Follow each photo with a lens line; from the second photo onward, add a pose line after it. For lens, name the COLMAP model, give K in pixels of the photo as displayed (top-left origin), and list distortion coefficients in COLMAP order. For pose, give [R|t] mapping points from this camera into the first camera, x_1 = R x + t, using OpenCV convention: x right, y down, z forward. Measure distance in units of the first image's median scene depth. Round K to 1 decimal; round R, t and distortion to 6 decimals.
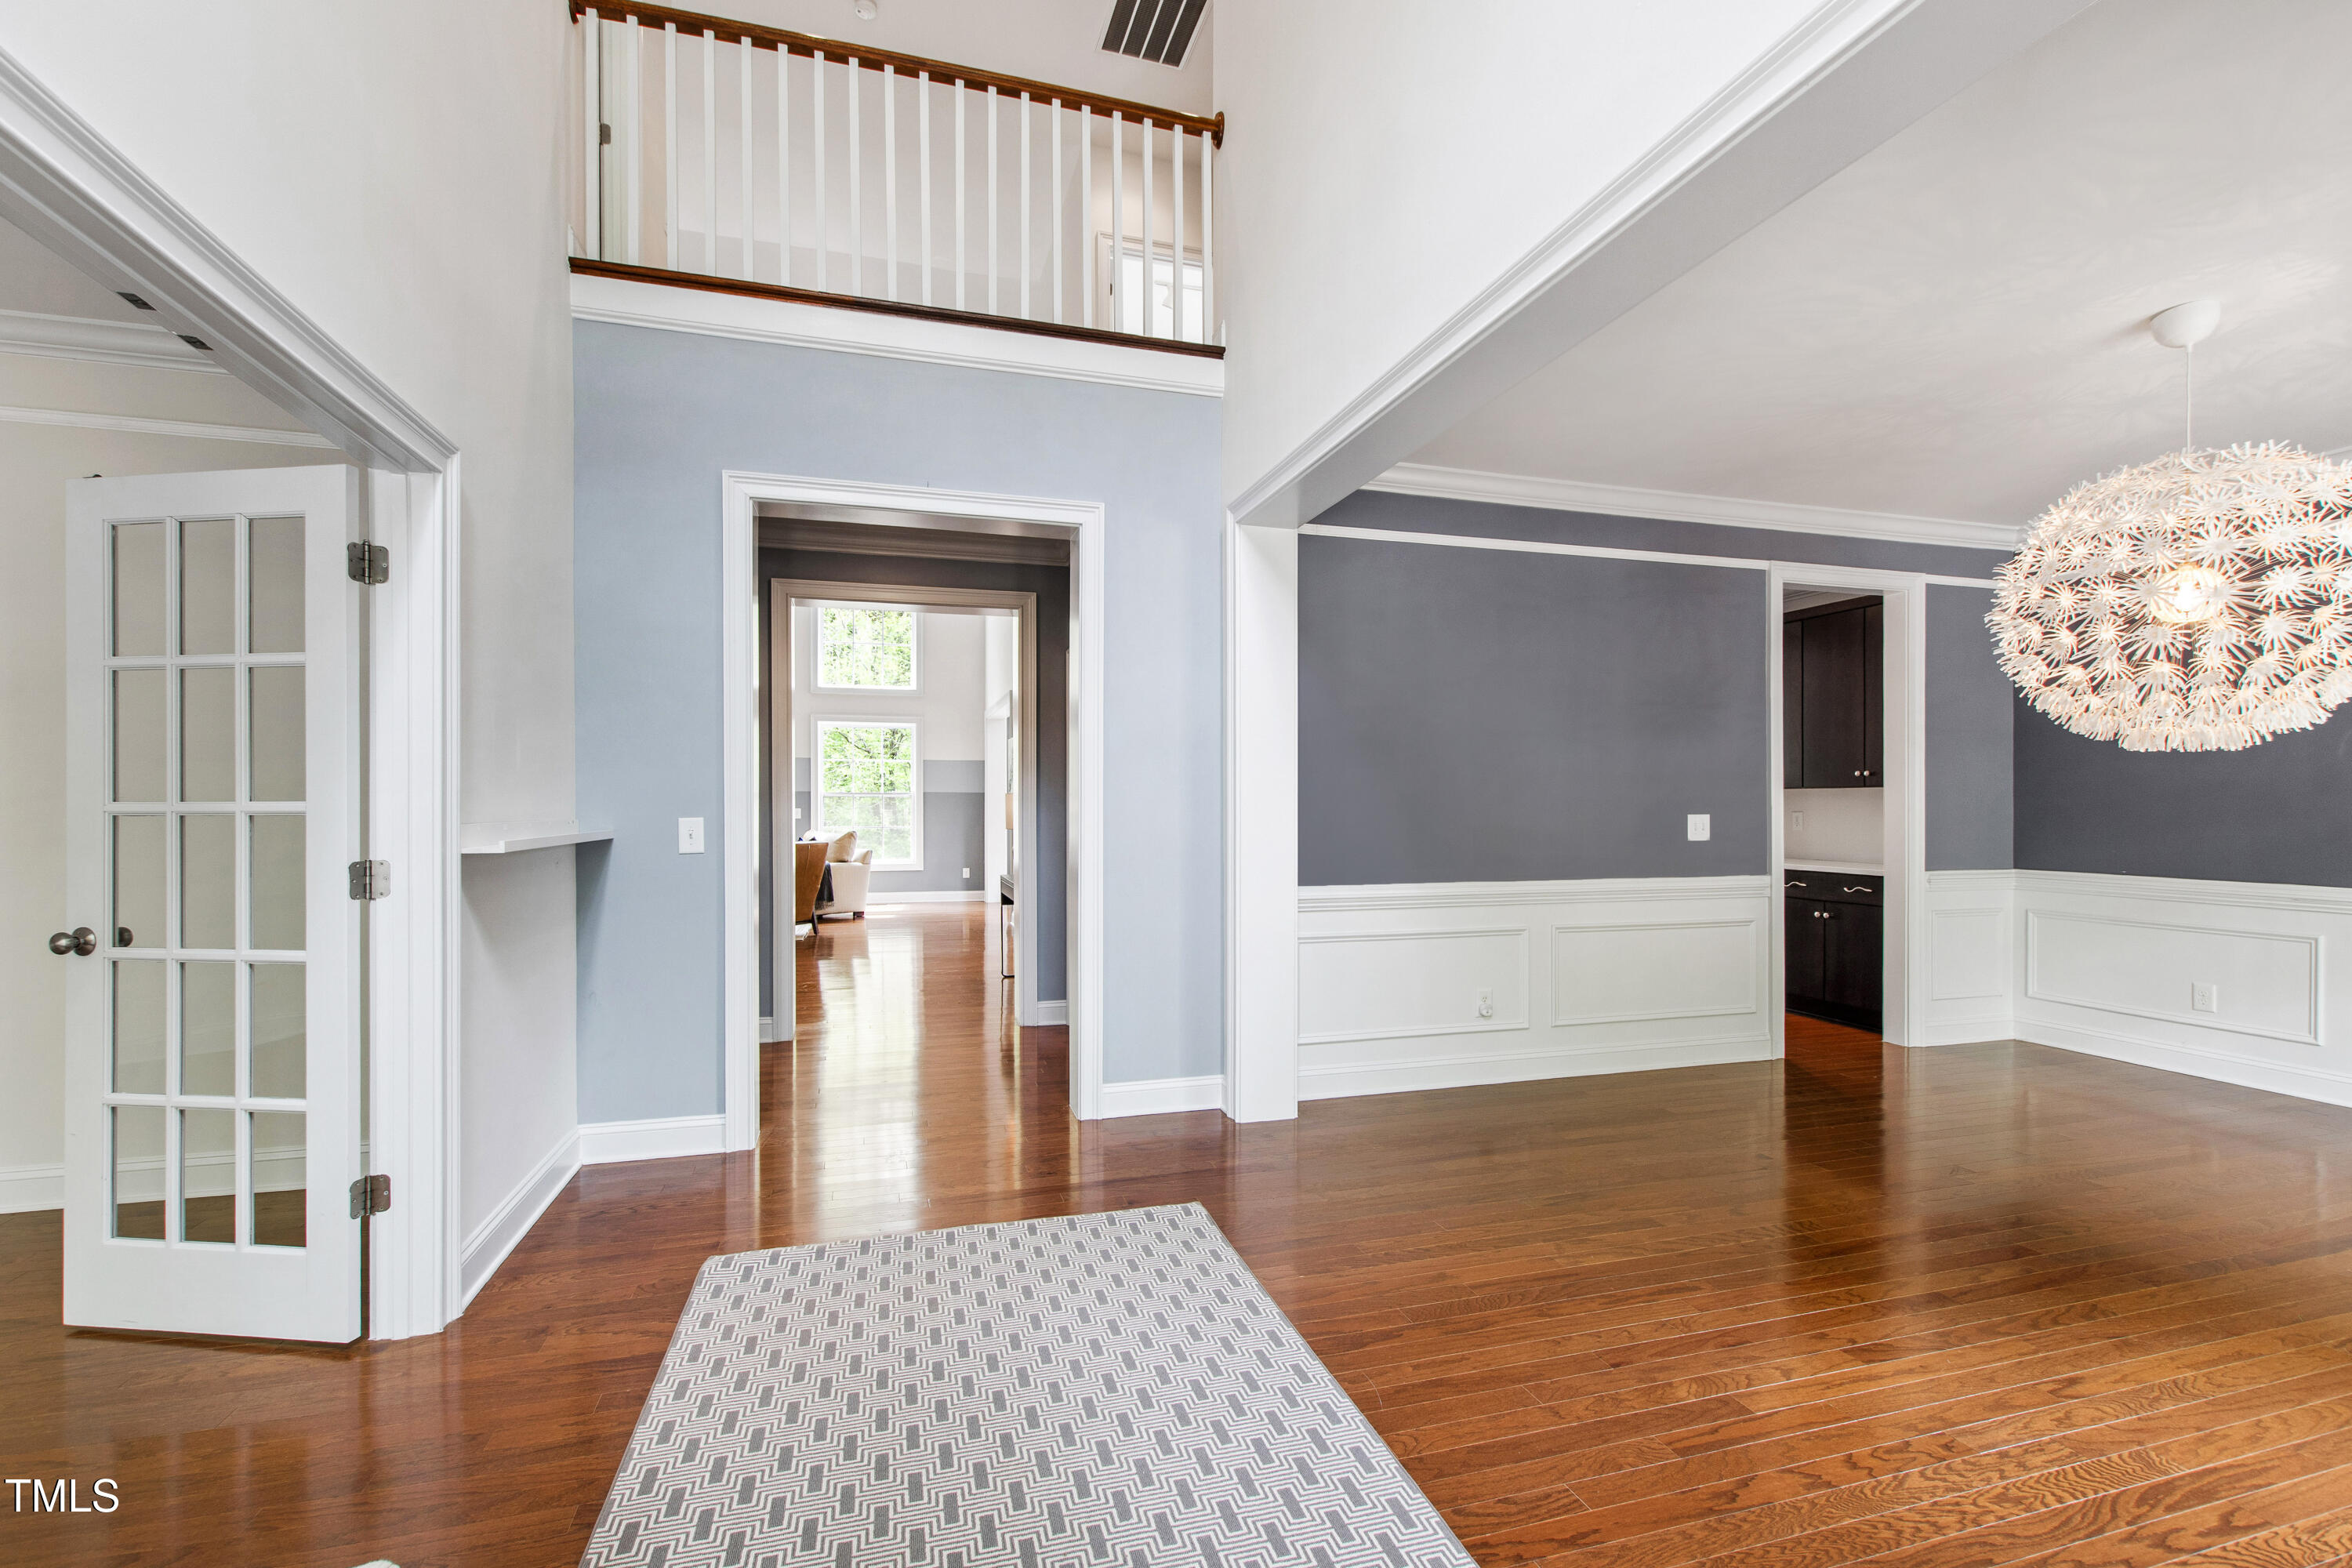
lens RADIAL K [[1026.3, 0, 1174.5], [0, 1026.3, 802.0], [0, 0, 1]] dist [-0.000717, -0.000627]
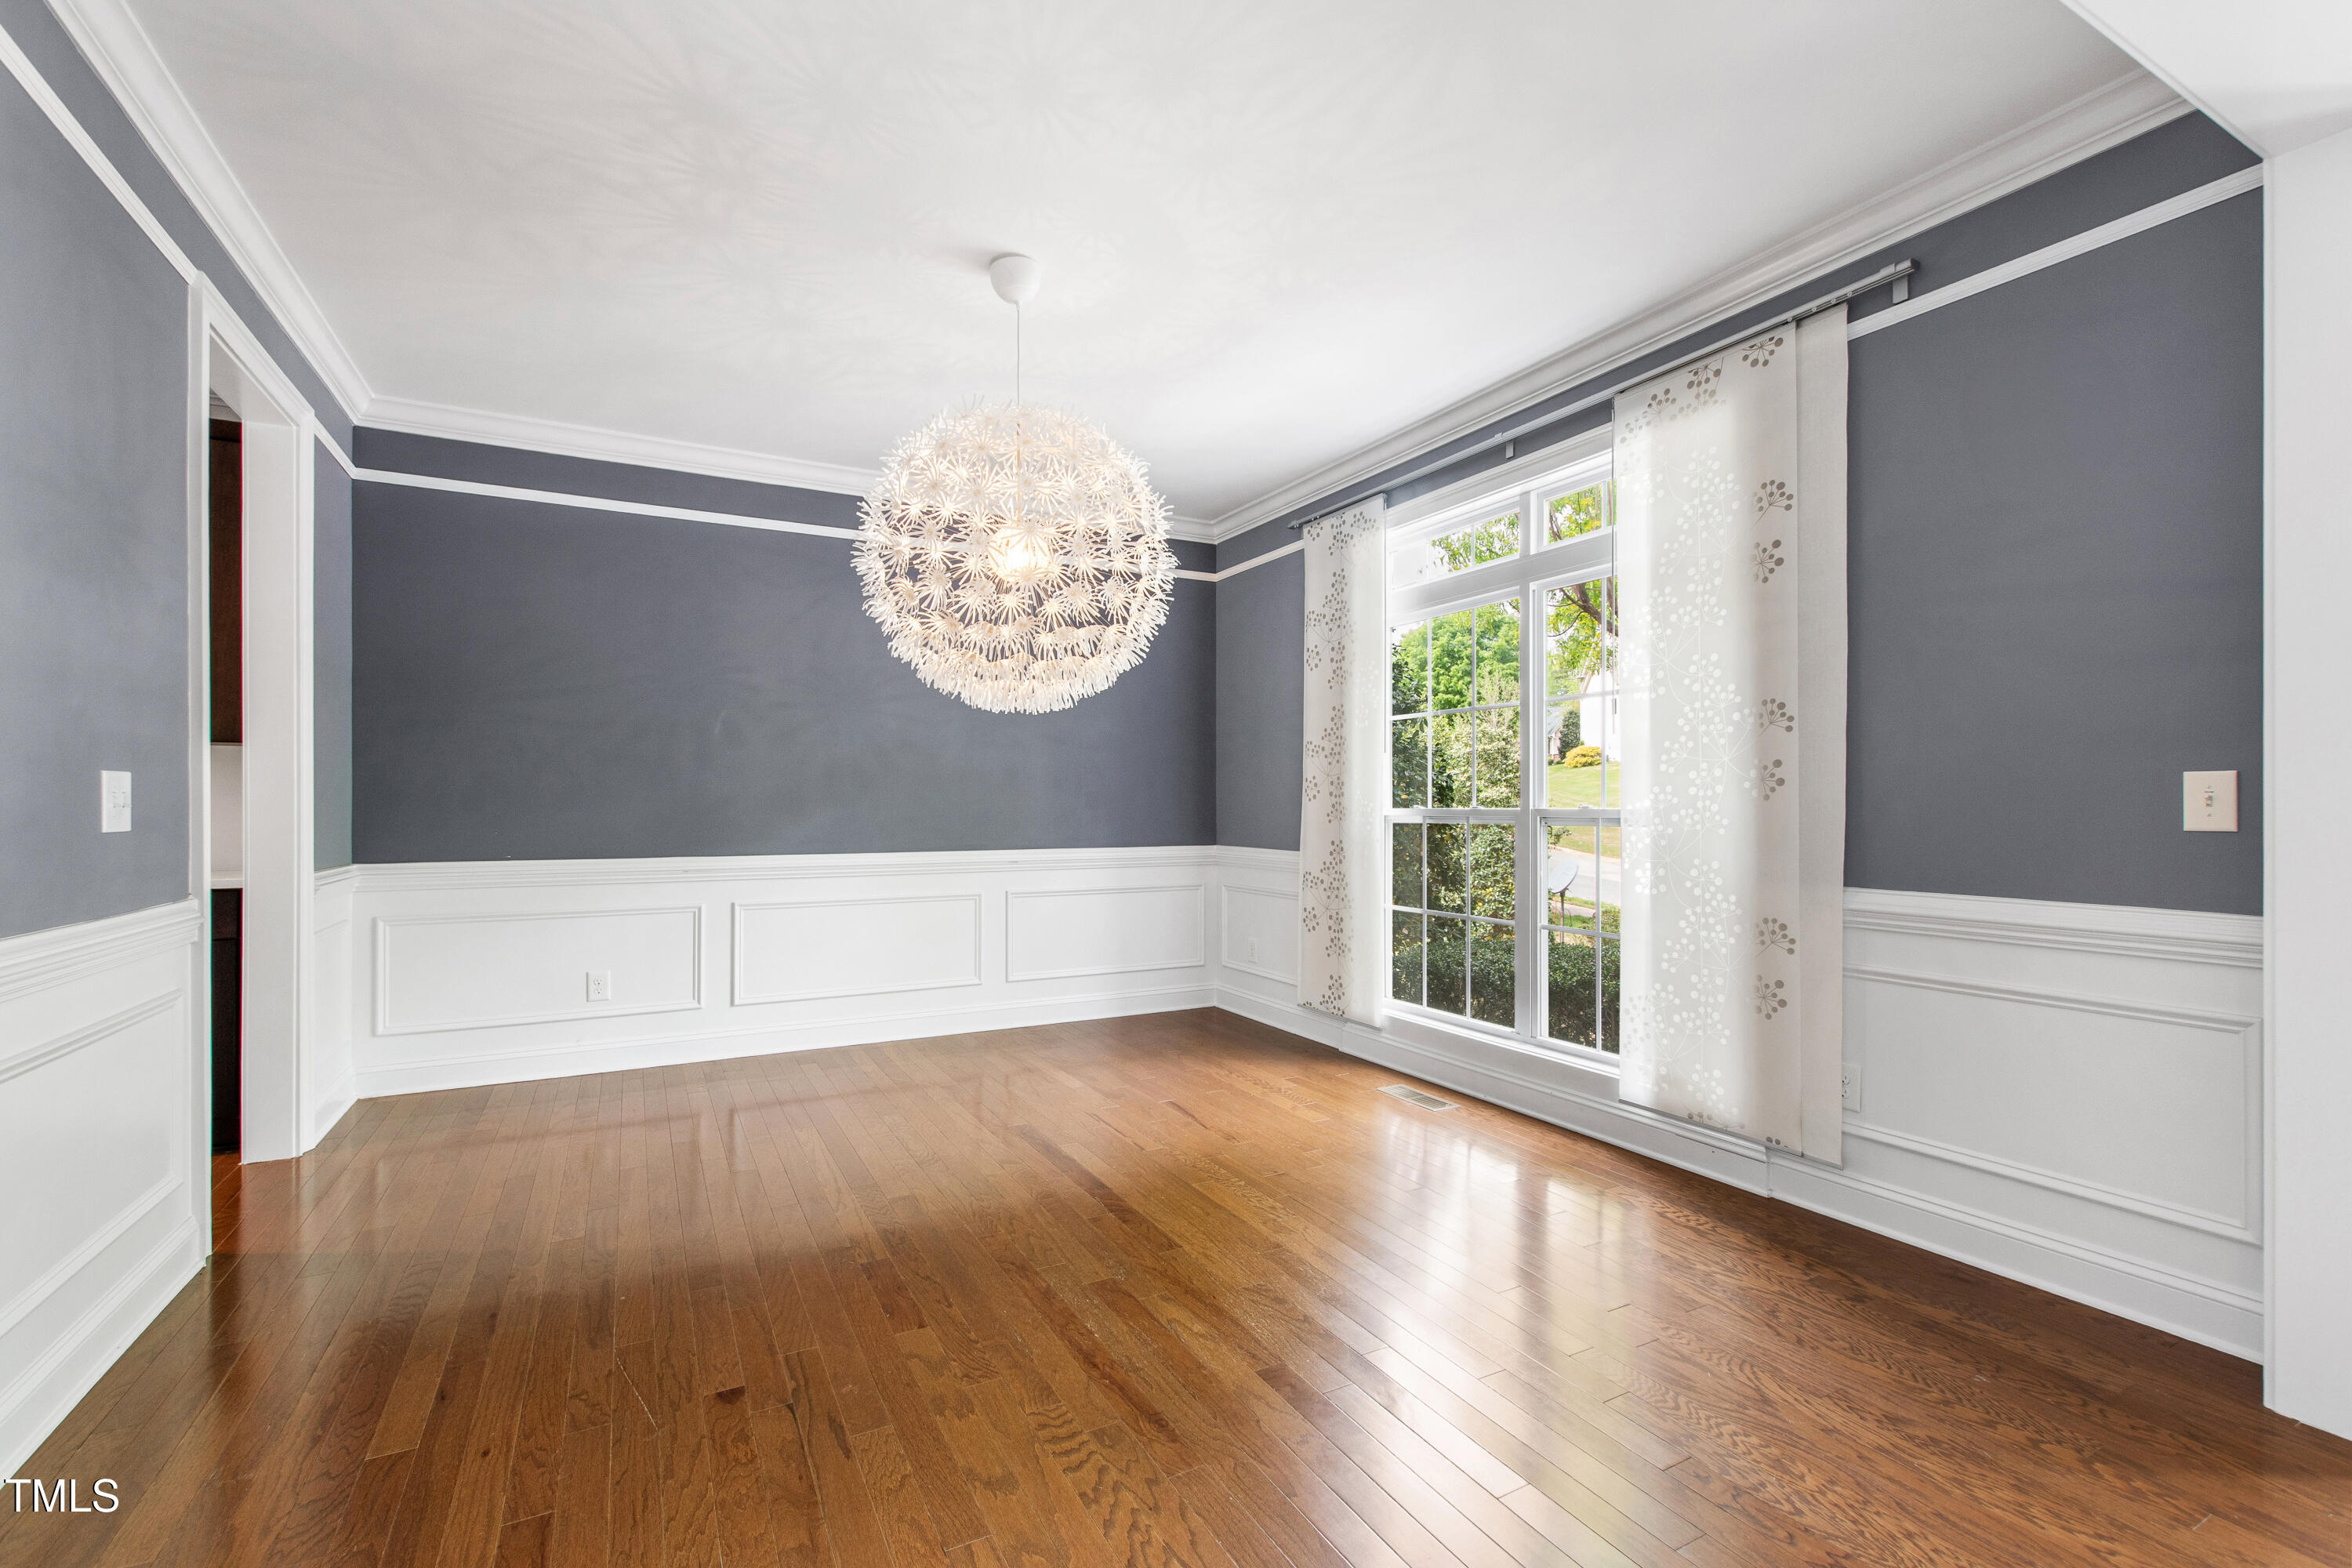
lens RADIAL K [[1026.3, 0, 1173.7], [0, 1026.3, 799.5], [0, 0, 1]] dist [-0.000717, -0.000627]
pose [[-0.197411, 0.007398, 0.980293, -0.019016], [-0.007582, 0.999930, -0.009073, 0.038473], [-0.980292, -0.009224, -0.197341, 0.994423]]
